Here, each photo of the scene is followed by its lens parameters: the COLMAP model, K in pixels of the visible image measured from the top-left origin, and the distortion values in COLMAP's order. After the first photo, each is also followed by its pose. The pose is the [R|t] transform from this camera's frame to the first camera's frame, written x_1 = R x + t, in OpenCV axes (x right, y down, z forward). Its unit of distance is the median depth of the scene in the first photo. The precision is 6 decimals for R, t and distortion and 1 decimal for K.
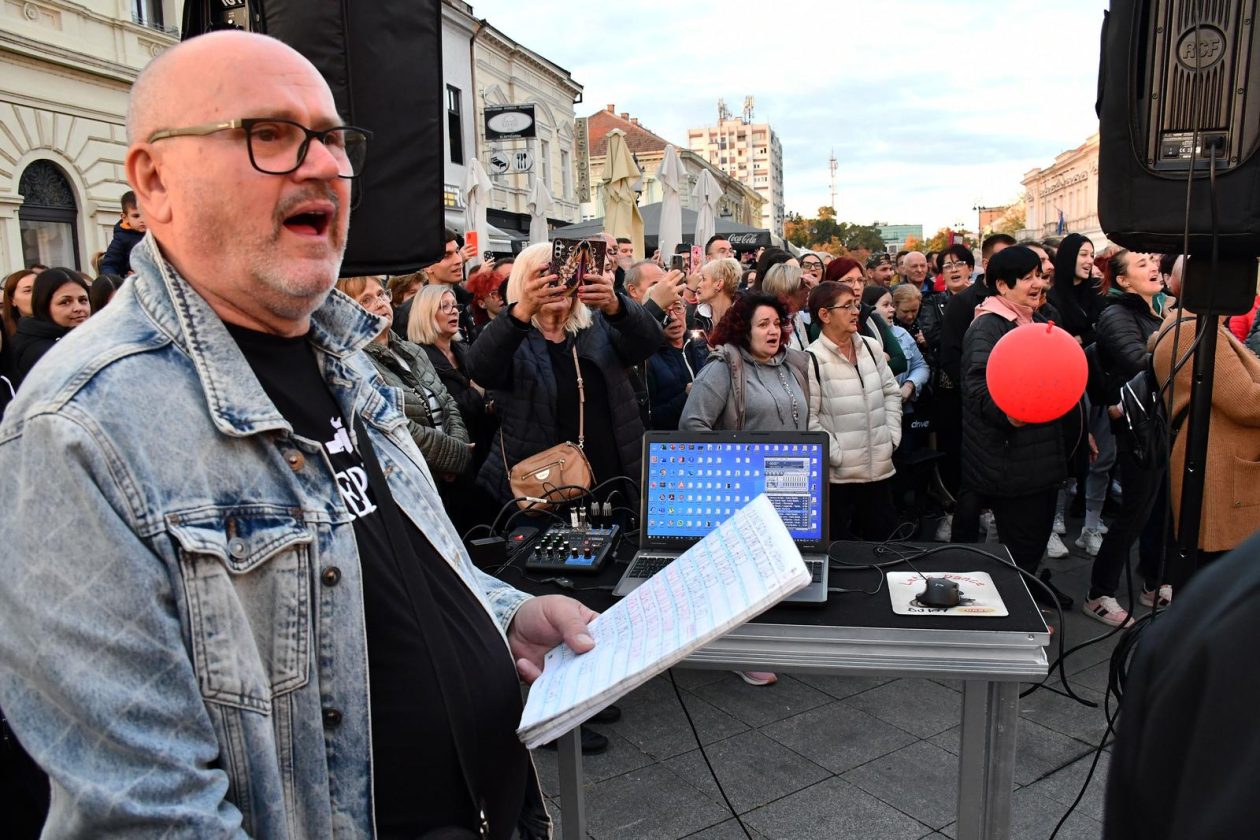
lens RADIAL K [[985.3, 0, 628.2], [0, 985.3, 423.1], [0, 0, 1]] dist [-0.136600, 0.084703]
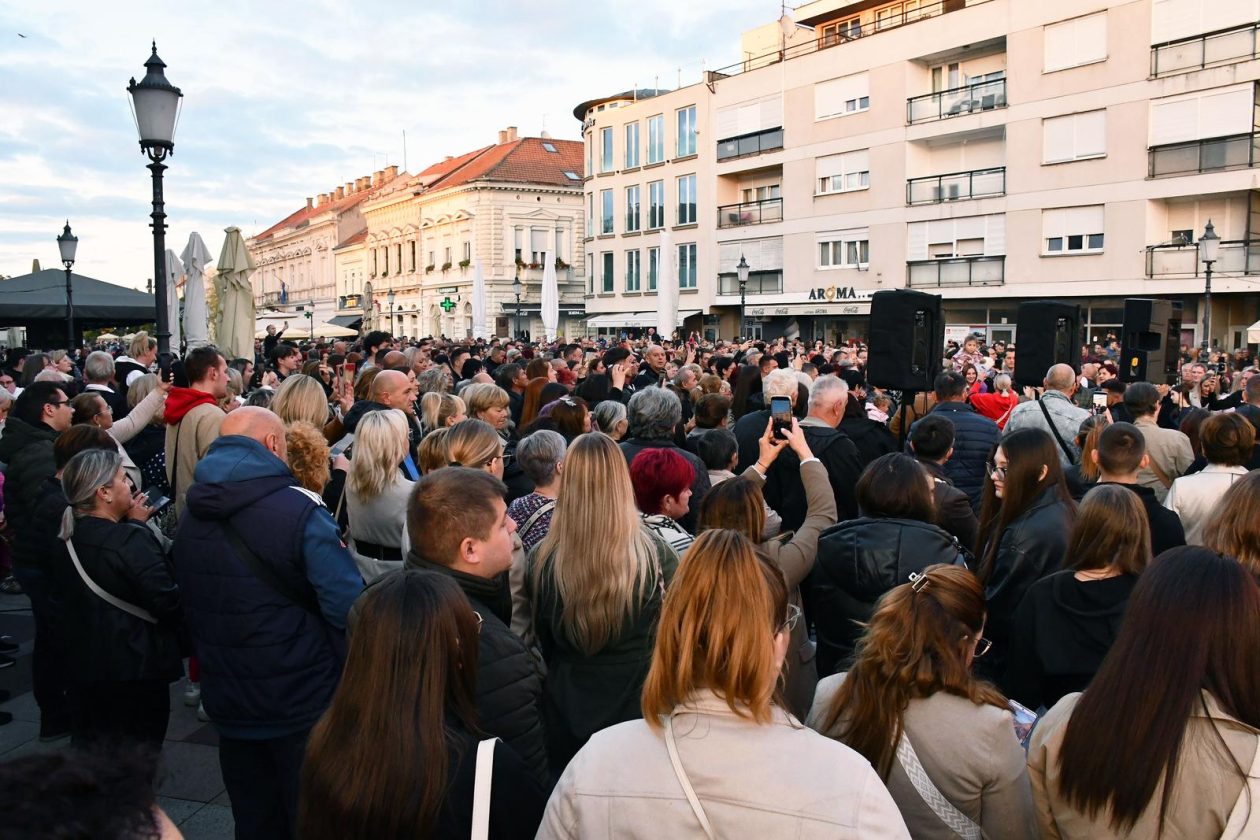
lens RADIAL K [[999.5, 0, 636.1], [0, 999.5, 402.2], [0, 0, 1]] dist [-0.144240, 0.022446]
pose [[0.674879, -0.014507, 0.737786, -0.077396], [0.077760, 0.995638, -0.051552, -0.000450], [-0.733820, 0.092161, 0.673063, -0.011366]]
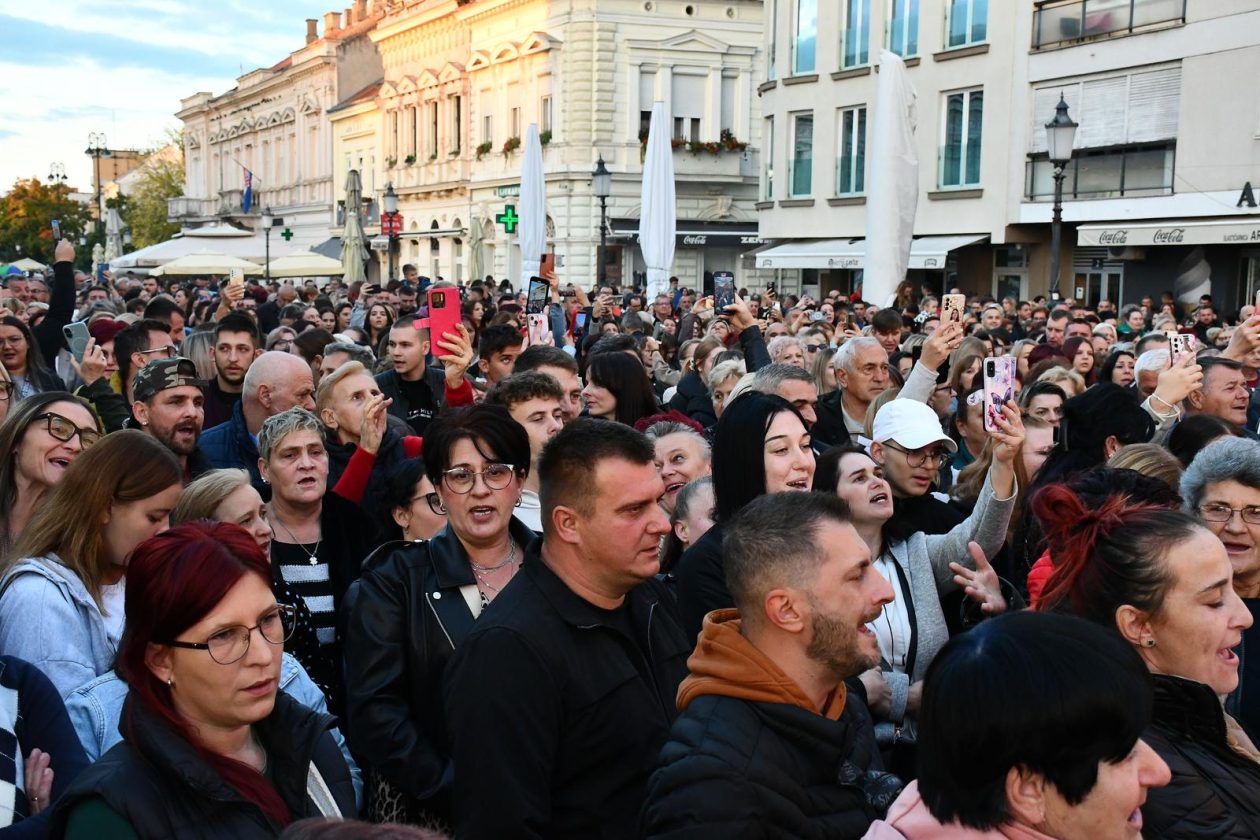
lens RADIAL K [[1694.9, 0, 619.0], [0, 1694.9, 422.0], [0, 0, 1]] dist [0.162290, 0.000000]
pose [[0.798492, 0.001471, 0.602004, 0.001375], [0.034076, 0.998283, -0.047637, -0.009383], [-0.601040, 0.058552, 0.797071, 0.031256]]
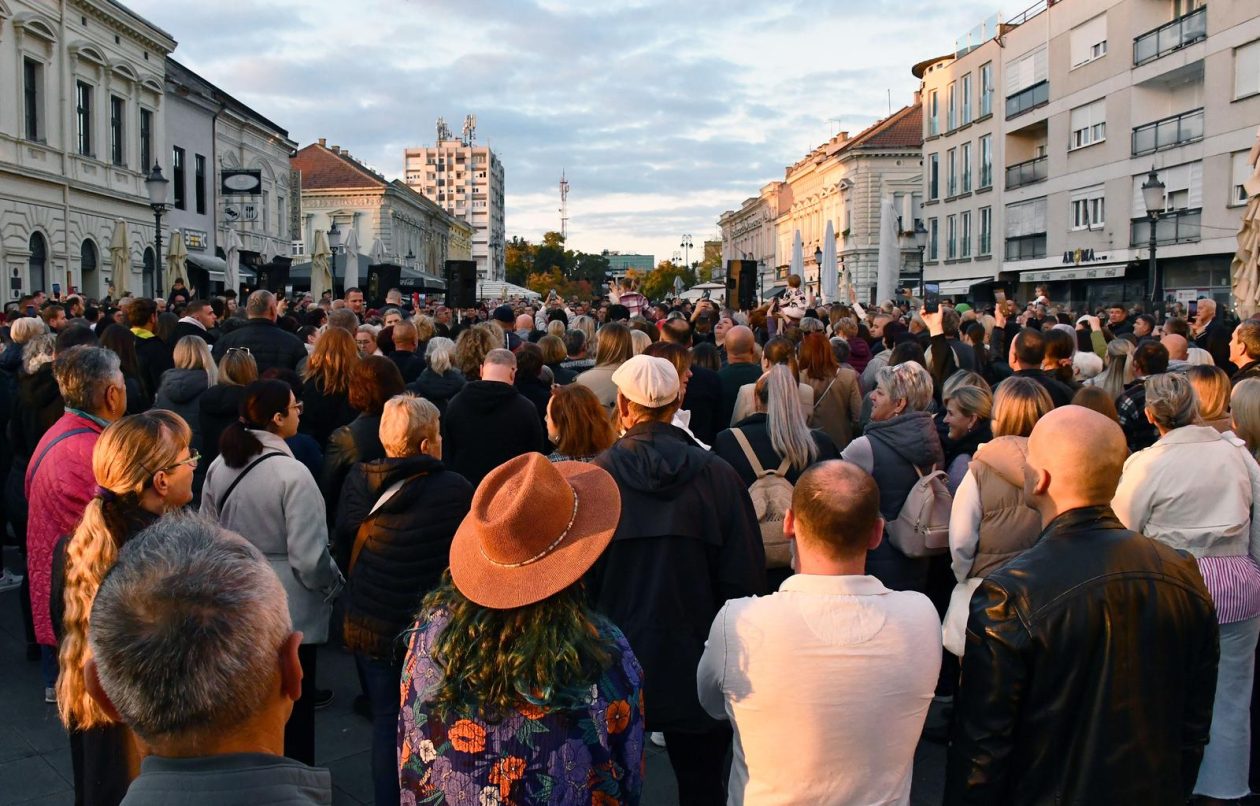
lens RADIAL K [[1142.4, 0, 541.7], [0, 1142.4, 354.6], [0, 0, 1]] dist [-0.063625, -0.000482]
pose [[0.983768, 0.030690, 0.176801, 0.004106], [-0.012492, 0.994588, -0.103140, 0.023706], [-0.179009, 0.099257, 0.978828, -0.177289]]
